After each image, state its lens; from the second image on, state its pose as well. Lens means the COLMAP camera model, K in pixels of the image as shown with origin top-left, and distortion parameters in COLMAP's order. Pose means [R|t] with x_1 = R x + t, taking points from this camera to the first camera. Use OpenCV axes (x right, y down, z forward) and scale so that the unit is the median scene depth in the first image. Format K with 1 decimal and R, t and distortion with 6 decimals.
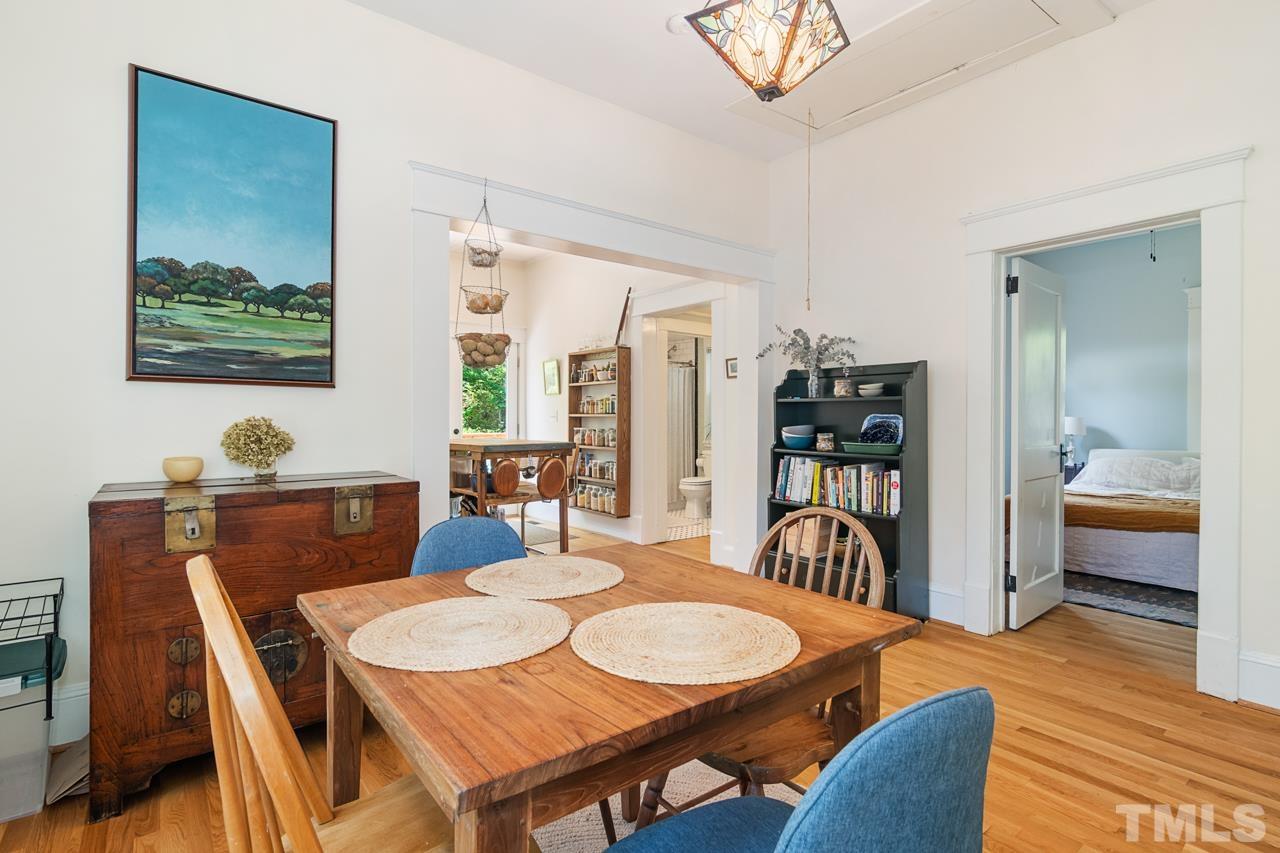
lens RADIAL K [[618.1, 0, 640.3], [0, 618.1, 418.2], [0, 0, 1]] dist [-0.005187, 0.004020]
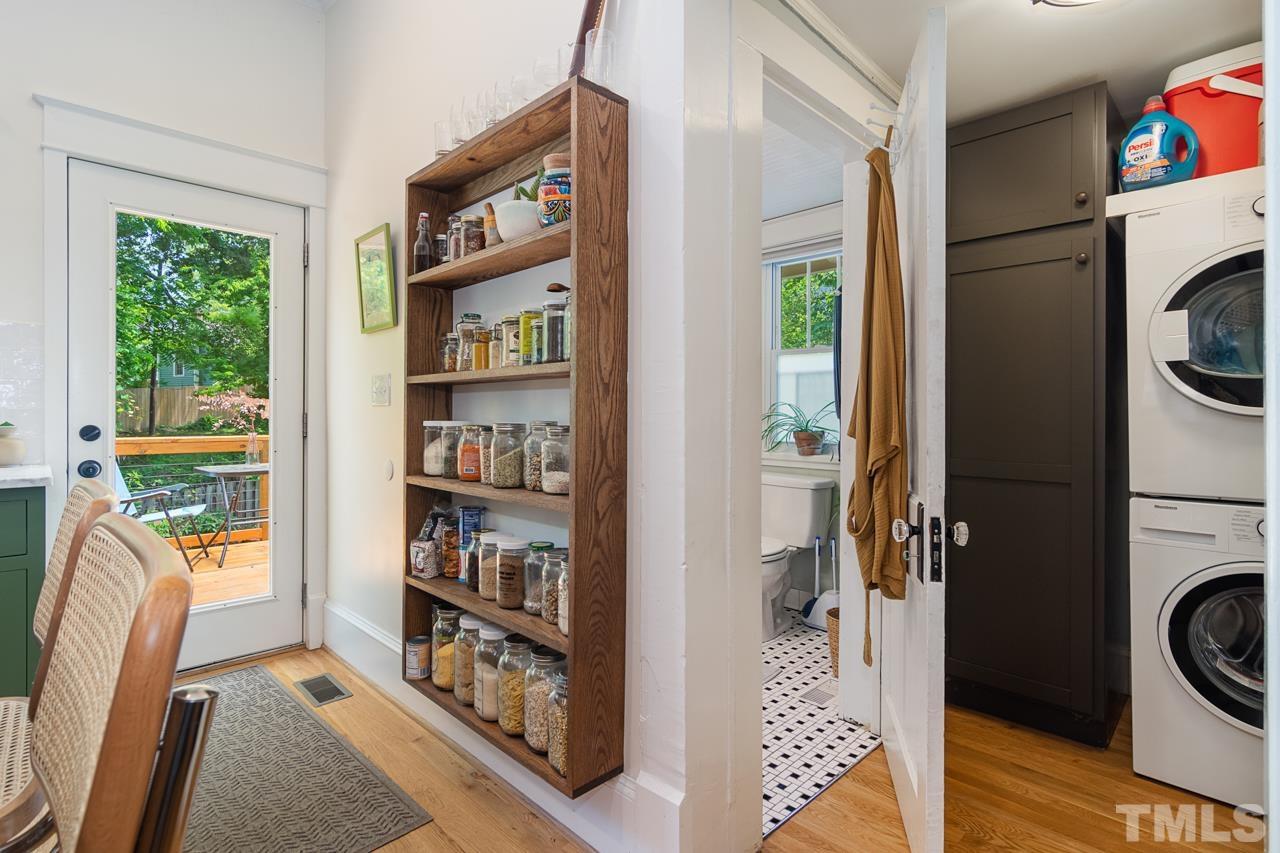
lens RADIAL K [[618.1, 0, 631.5], [0, 618.1, 417.4], [0, 0, 1]] dist [-0.005187, 0.004020]
pose [[0.994212, 0.003316, 0.107388, -0.047368], [-0.003314, 0.999994, -0.000196, 0.017195], [-0.107388, -0.000161, 0.994217, 0.860762]]
